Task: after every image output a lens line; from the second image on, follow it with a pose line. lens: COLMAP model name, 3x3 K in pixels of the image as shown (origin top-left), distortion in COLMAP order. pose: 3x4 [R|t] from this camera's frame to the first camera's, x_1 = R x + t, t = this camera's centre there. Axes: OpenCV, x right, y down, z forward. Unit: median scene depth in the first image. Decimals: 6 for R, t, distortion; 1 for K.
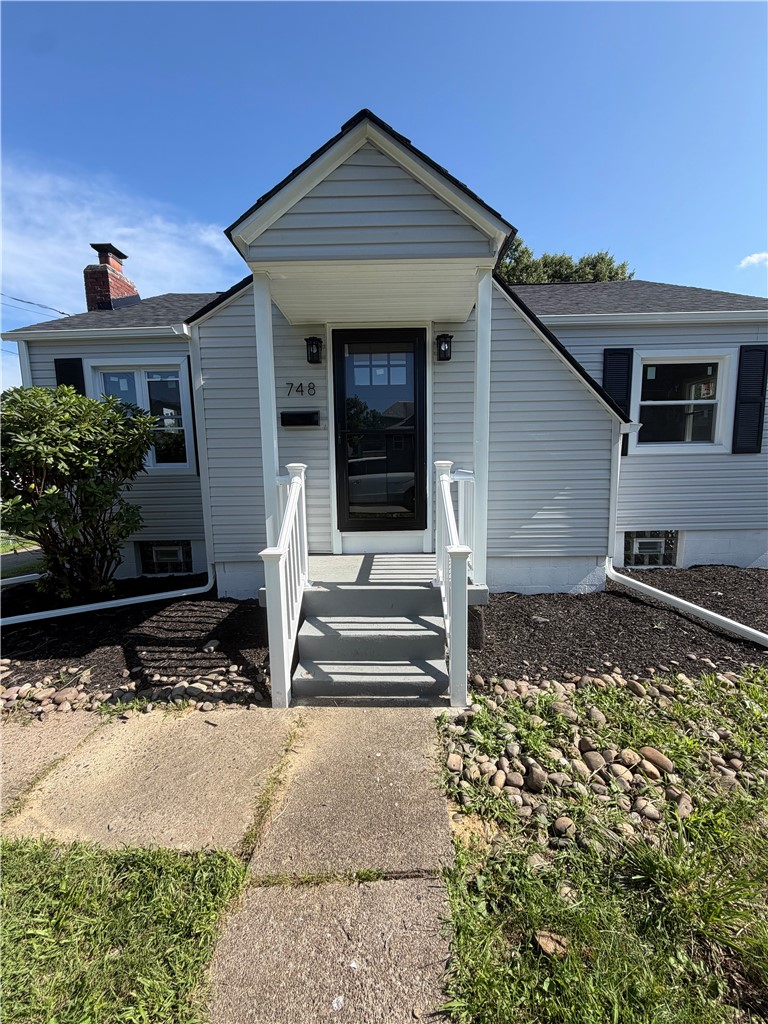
lens RADIAL K [[410.8, 0, 385.4], [0, 410.8, 511.2], [0, 0, 1]] dist [-0.001226, 0.000020]
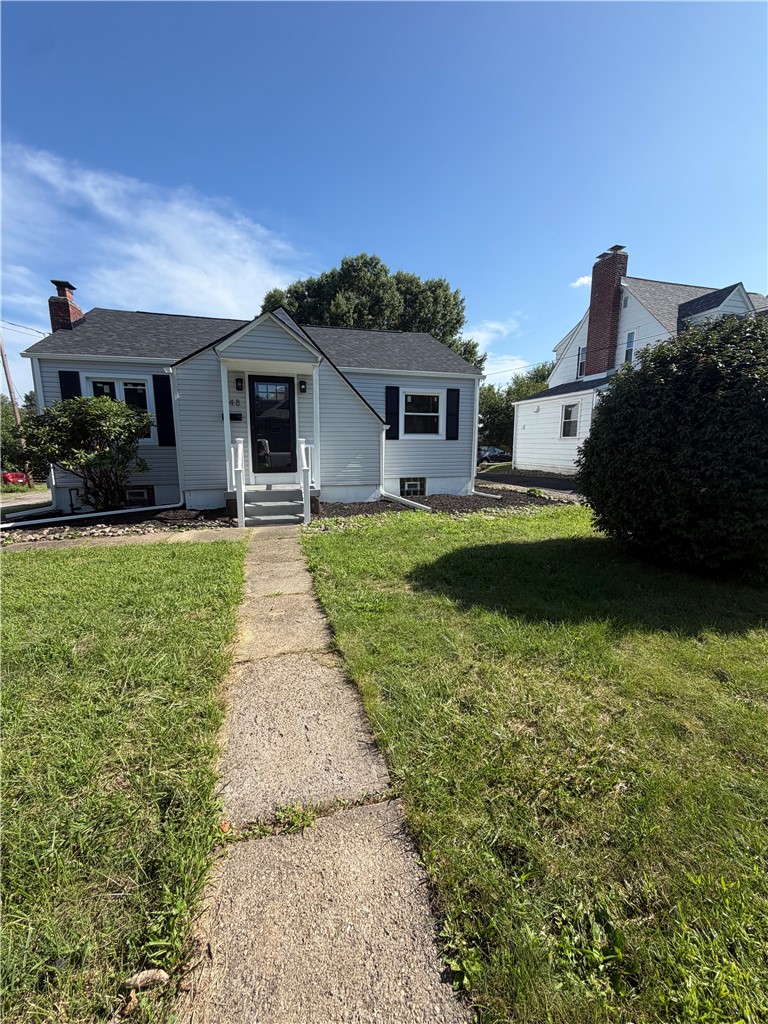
lens RADIAL K [[410.8, 0, 385.0], [0, 410.8, 507.9], [0, 0, 1]] dist [-0.001226, 0.000020]
pose [[0.958250, -0.024678, 0.284865, -0.066828], [0.016334, 0.999366, 0.031629, 0.158082], [-0.285465, -0.025655, 0.958046, -1.082552]]
